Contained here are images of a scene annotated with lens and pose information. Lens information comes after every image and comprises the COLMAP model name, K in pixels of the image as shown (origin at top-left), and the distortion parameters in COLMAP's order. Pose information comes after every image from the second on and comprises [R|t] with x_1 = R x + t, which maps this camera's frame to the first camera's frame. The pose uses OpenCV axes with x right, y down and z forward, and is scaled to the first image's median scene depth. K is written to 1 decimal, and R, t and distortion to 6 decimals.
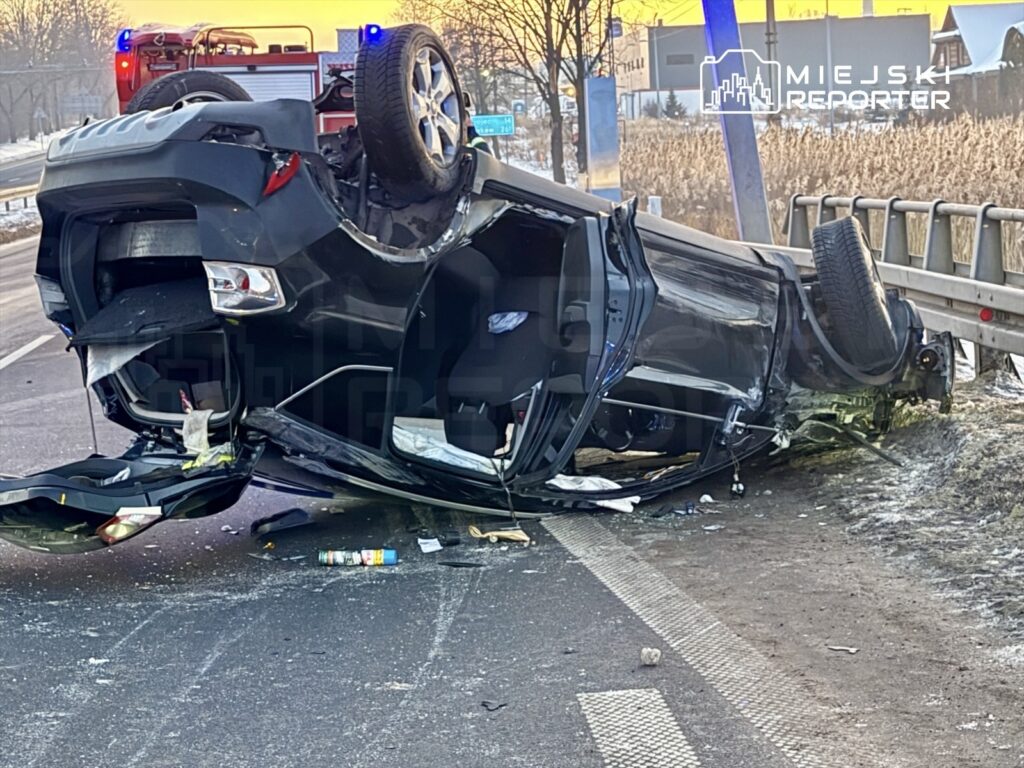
lens RADIAL K [[2321.3, 0, 549.1], [0, 2321.3, 353.5], [0, 0, 1]] dist [0.111149, 0.000000]
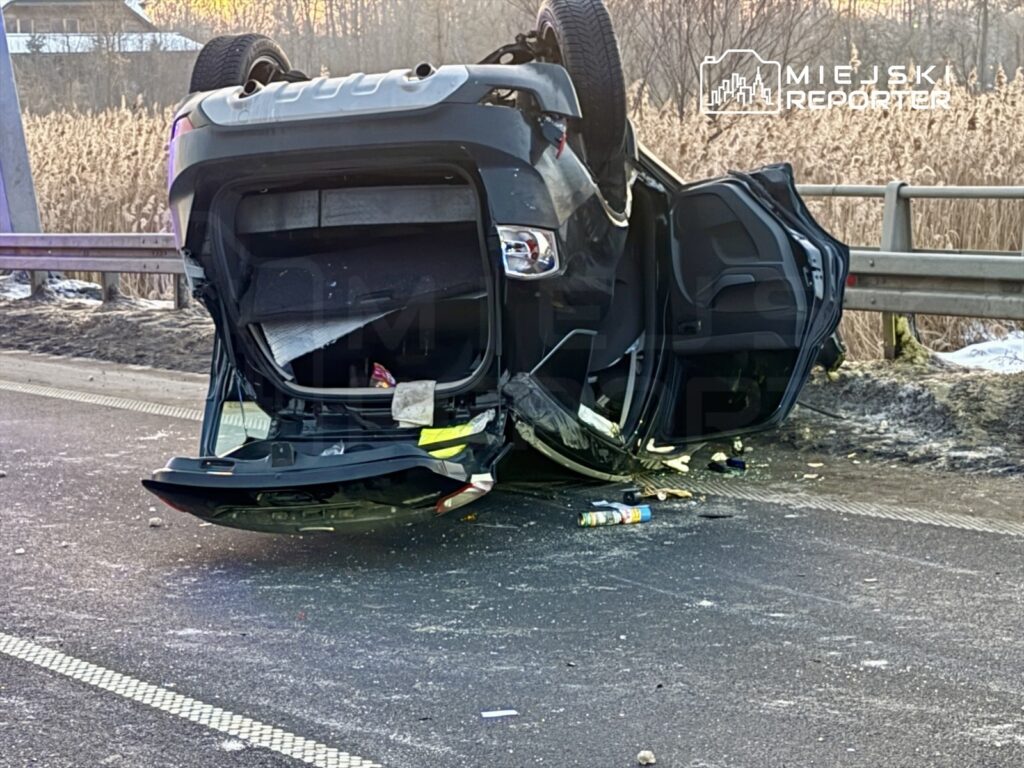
lens RADIAL K [[2528.2, 0, 512.7], [0, 2528.2, 383.4], [0, 0, 1]] dist [0.119017, 0.000000]
pose [[0.866800, -0.038795, 0.497144, -0.632691], [0.039386, 0.999181, 0.009300, 0.016530], [-0.497098, 0.011519, 0.867618, 0.060458]]
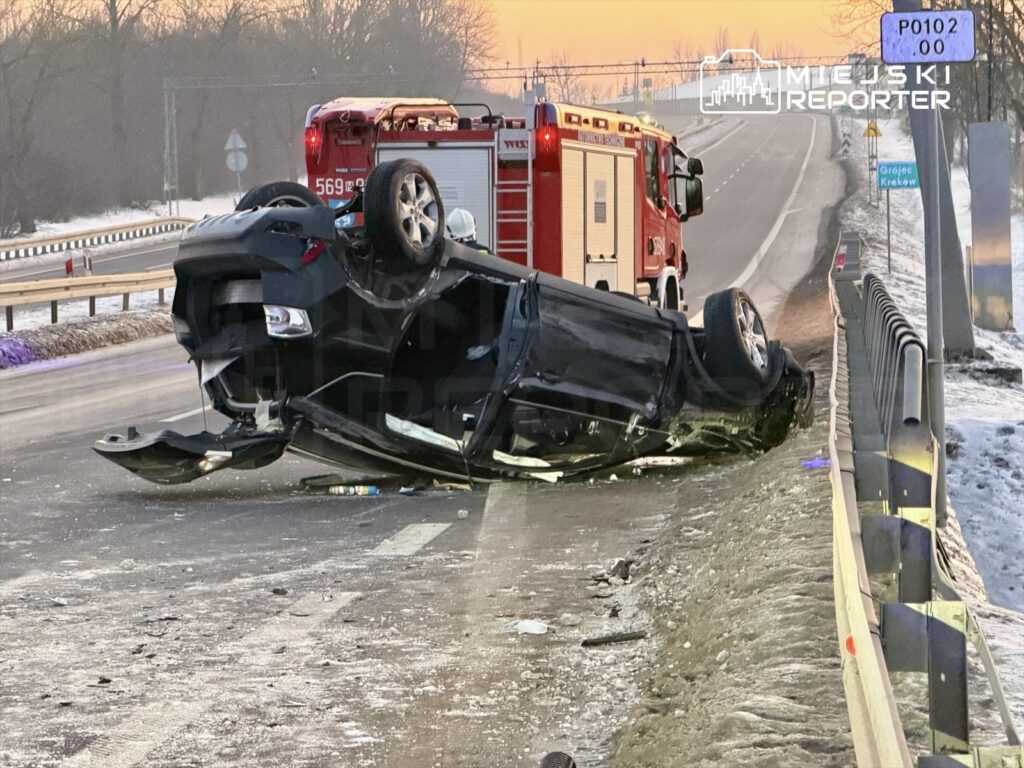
lens RADIAL K [[3794.9, 0, 511.6], [0, 3794.9, 383.5], [0, 0, 1]] dist [-0.081782, 0.000000]
pose [[0.985468, 0.022435, -0.168375, 0.442624], [-0.028827, 0.998950, -0.035614, 0.098720], [0.167399, 0.039950, 0.985079, -1.492322]]
